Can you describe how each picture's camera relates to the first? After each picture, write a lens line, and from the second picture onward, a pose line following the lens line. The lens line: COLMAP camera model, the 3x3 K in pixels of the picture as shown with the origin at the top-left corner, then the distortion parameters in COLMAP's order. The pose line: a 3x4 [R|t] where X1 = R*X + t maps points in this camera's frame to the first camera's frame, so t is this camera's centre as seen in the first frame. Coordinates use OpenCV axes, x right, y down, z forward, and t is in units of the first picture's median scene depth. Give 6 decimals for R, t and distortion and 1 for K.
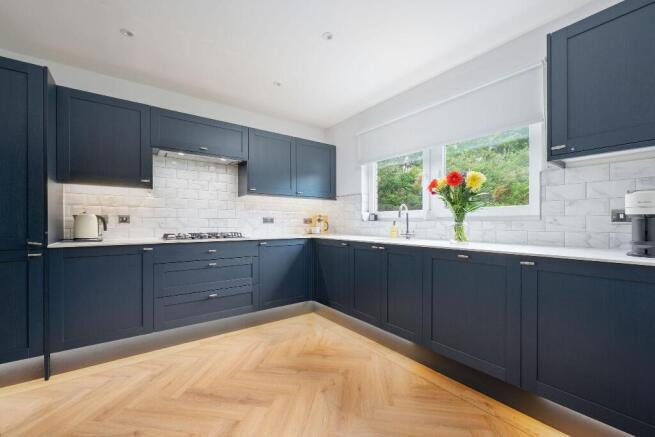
lens RADIAL K [[272.9, 0, 316.4], [0, 272.9, 222.8], [0, 0, 1]] dist [0.000608, 0.000074]
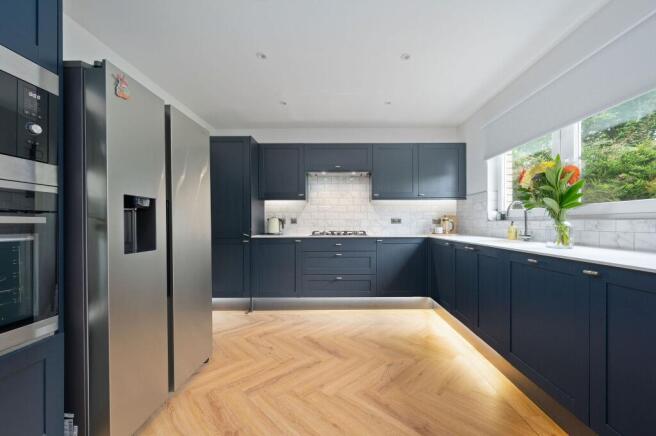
lens RADIAL K [[262.6, 0, 326.7], [0, 262.6, 224.1], [0, 0, 1]] dist [0.000335, 0.000104]
pose [[0.792629, -0.001568, -0.609702, 0.339118], [0.003090, 0.999994, 0.001445, 0.001858], [0.609696, -0.003029, 0.792629, -0.042010]]
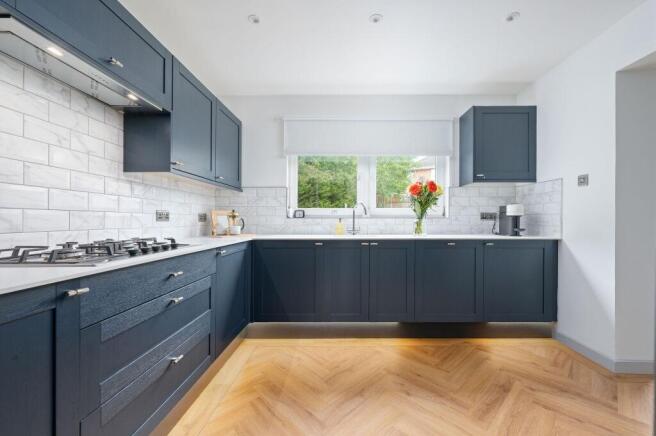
lens RADIAL K [[287.4, 0, 327.5], [0, 287.4, 220.4], [0, 0, 1]] dist [-0.000824, -0.000107]
pose [[0.571351, -0.002758, 0.820701, -0.650009], [0.001331, 0.999996, 0.002434, -0.000917], [-0.820705, -0.000299, 0.571353, 0.439392]]
